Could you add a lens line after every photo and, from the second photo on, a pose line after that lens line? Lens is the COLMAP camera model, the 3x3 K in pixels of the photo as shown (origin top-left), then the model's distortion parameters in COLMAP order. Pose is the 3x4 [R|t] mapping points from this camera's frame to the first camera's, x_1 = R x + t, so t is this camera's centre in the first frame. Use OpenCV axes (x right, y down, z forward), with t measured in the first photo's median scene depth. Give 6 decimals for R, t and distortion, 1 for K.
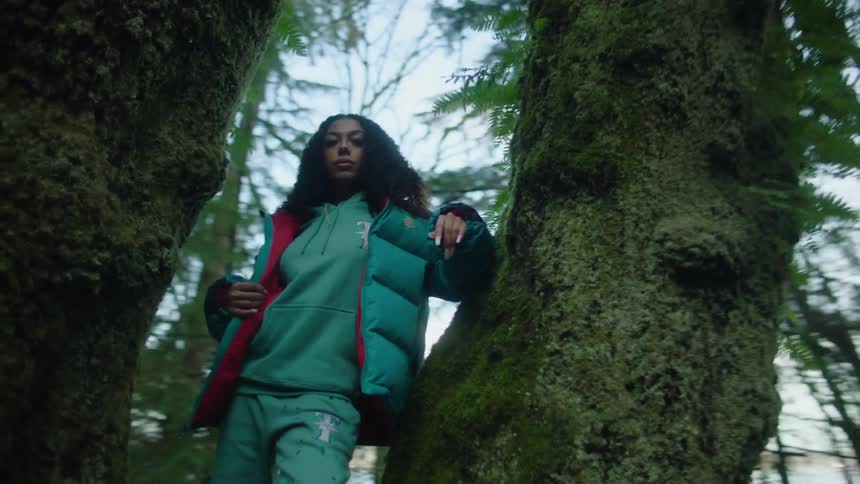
lens RADIAL K [[609.4, 0, 430.0], [0, 609.4, 242.0], [0, 0, 1]] dist [-0.112146, 0.106863]
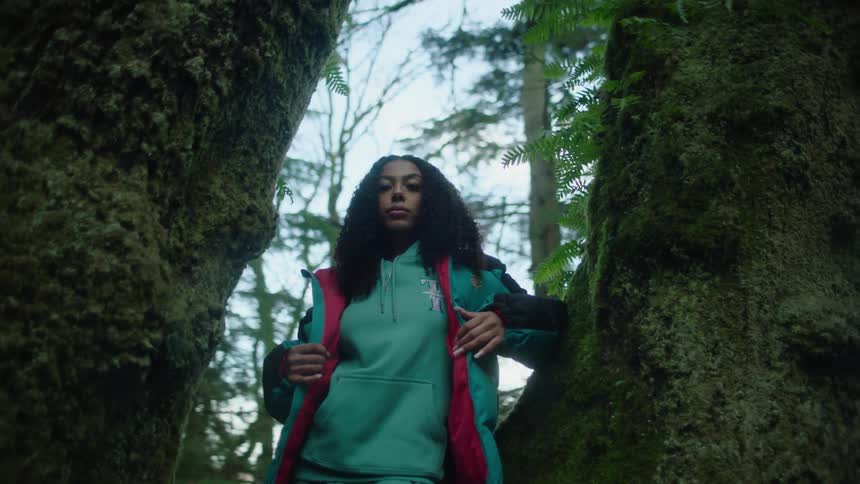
lens RADIAL K [[609.4, 0, 430.0], [0, 609.4, 242.0], [0, 0, 1]] dist [-0.112146, 0.106863]
pose [[0.998687, 0.016871, 0.048372, -0.194338], [-0.014958, 0.999102, -0.039640, -0.079734], [-0.048997, 0.038865, 0.998043, 0.124480]]
